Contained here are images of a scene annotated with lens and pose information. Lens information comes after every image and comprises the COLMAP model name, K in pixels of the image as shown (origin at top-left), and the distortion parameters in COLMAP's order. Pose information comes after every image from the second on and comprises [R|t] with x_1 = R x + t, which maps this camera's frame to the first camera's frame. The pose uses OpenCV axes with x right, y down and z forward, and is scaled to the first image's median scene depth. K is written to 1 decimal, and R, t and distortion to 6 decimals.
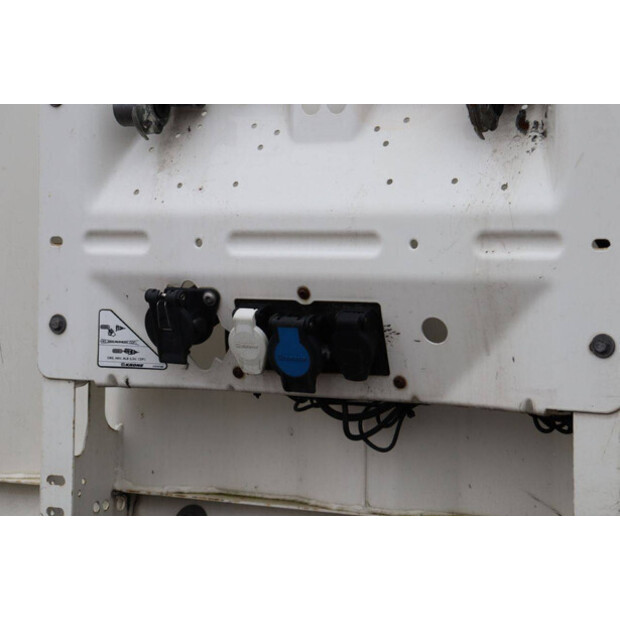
lens RADIAL K [[1447.9, 0, 311.8], [0, 1447.9, 300.4], [0, 0, 1]] dist [0.442837, -0.037530]
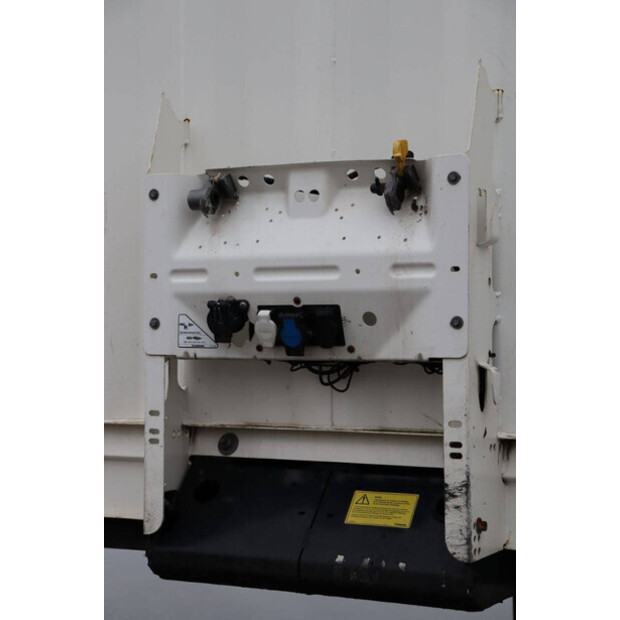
lens RADIAL K [[1245.1, 0, 310.0], [0, 1245.1, 310.0], [0, 0, 1]] dist [0.336172, 0.006951]
pose [[0.999461, -0.009511, 0.031406, -0.037468], [0.010993, 0.998817, -0.047367, 0.078289], [-0.030918, 0.047686, 0.998384, -0.533070]]
